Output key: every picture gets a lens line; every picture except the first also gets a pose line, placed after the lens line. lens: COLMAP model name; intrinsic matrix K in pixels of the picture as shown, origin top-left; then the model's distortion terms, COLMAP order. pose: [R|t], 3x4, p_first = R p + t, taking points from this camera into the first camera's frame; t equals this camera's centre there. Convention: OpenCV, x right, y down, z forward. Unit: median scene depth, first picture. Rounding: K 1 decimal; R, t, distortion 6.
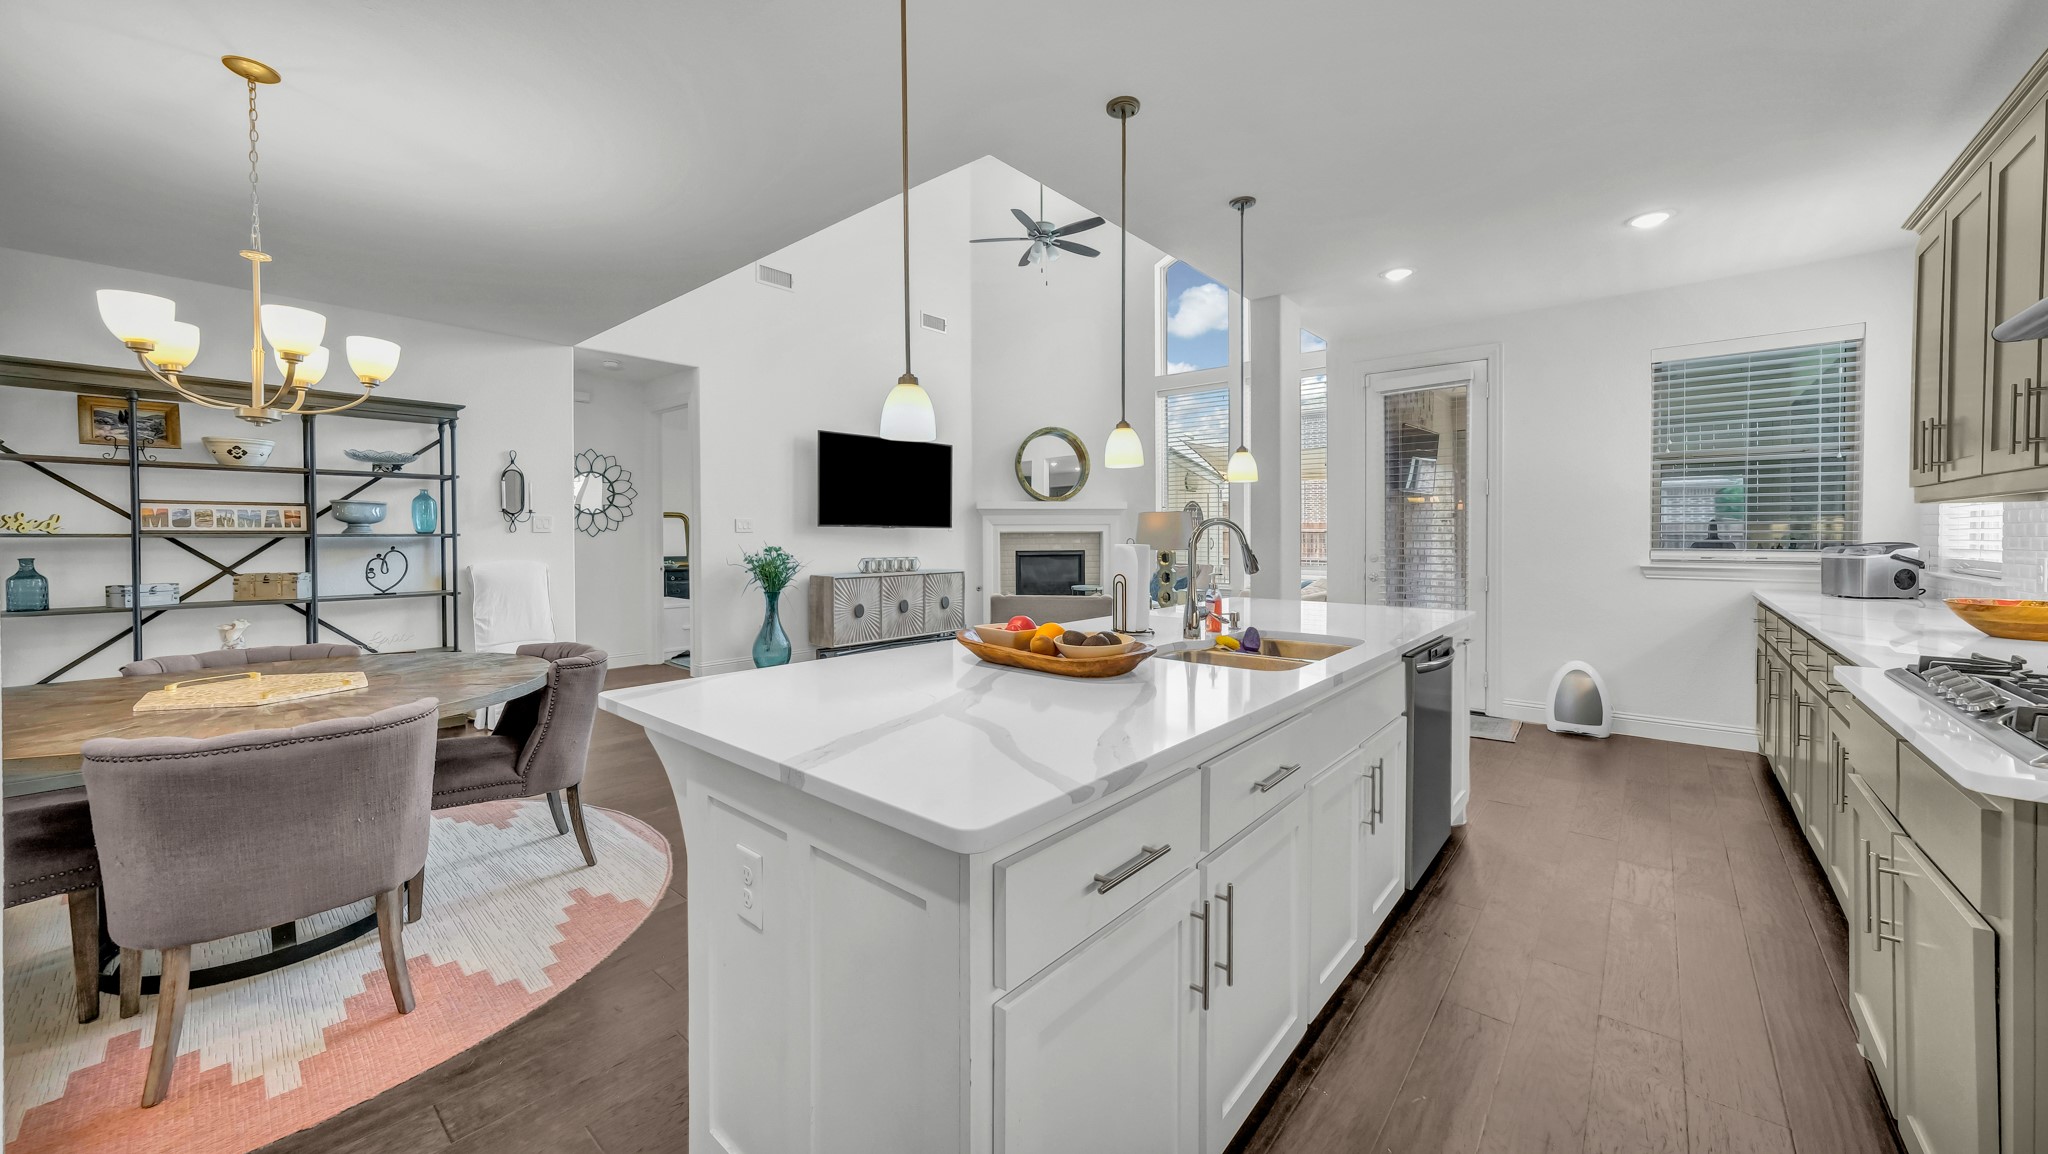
lens RADIAL K [[742.9, 0, 1032.9], [0, 742.9, 543.4], [0, 0, 1]] dist [0.008005, 0.000847]
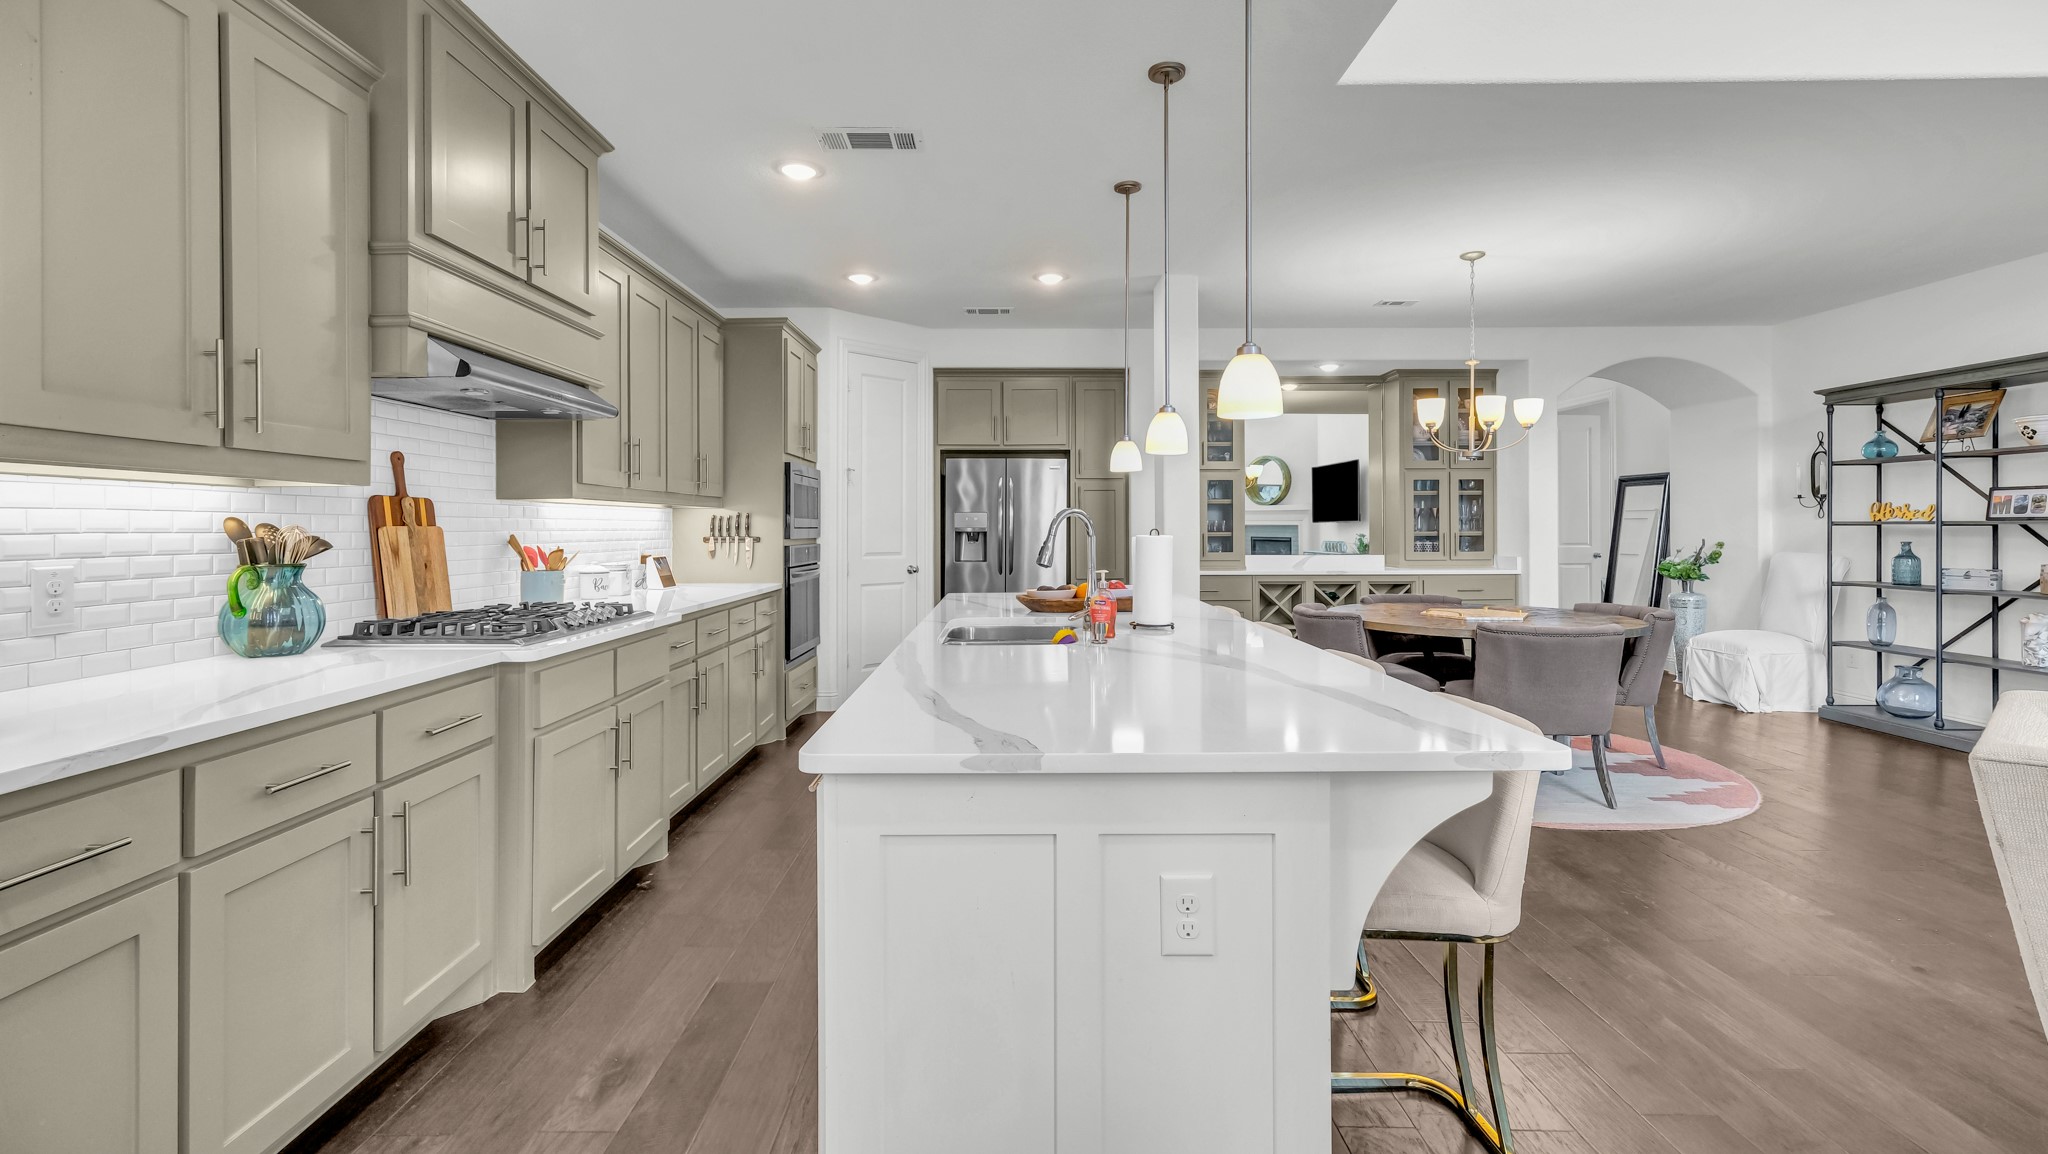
lens RADIAL K [[887.4, 0, 1005.8], [0, 887.4, 526.7], [0, 0, 1]] dist [0.002900, 0.003145]
pose [[-0.769426, 0.004035, -0.638723, 0.528988], [-0.002632, 0.999952, 0.009488, -0.010657], [0.638731, 0.008981, -0.769378, 0.898309]]
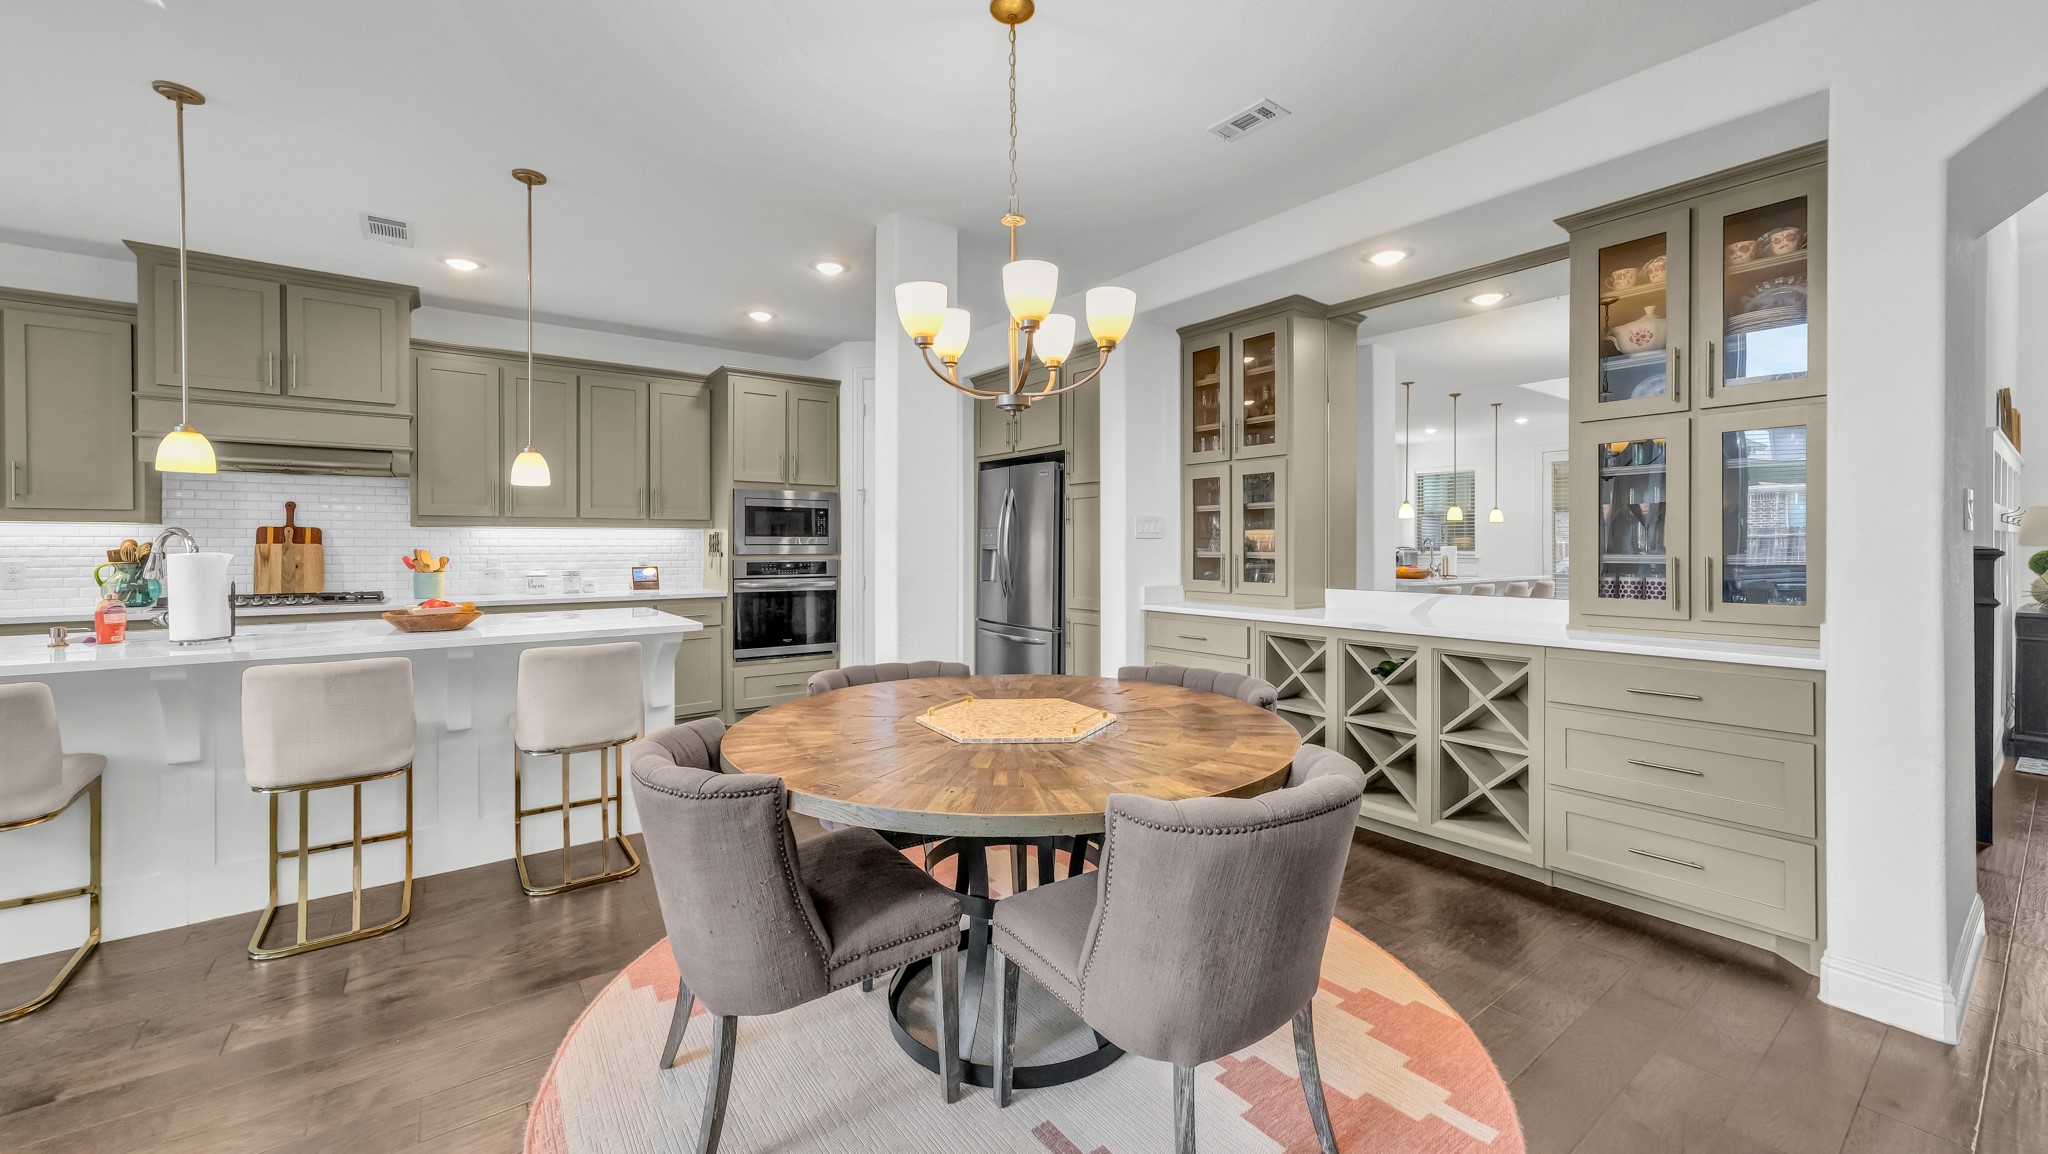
lens RADIAL K [[787.9, 0, 1016.3], [0, 787.9, 561.6], [0, 0, 1]] dist [0.001351, 0.000063]
pose [[-0.974616, -0.000951, 0.223881, -0.575760], [0.006458, 0.999456, 0.032357, -0.007767], [-0.223790, 0.032982, -0.974079, 0.906548]]
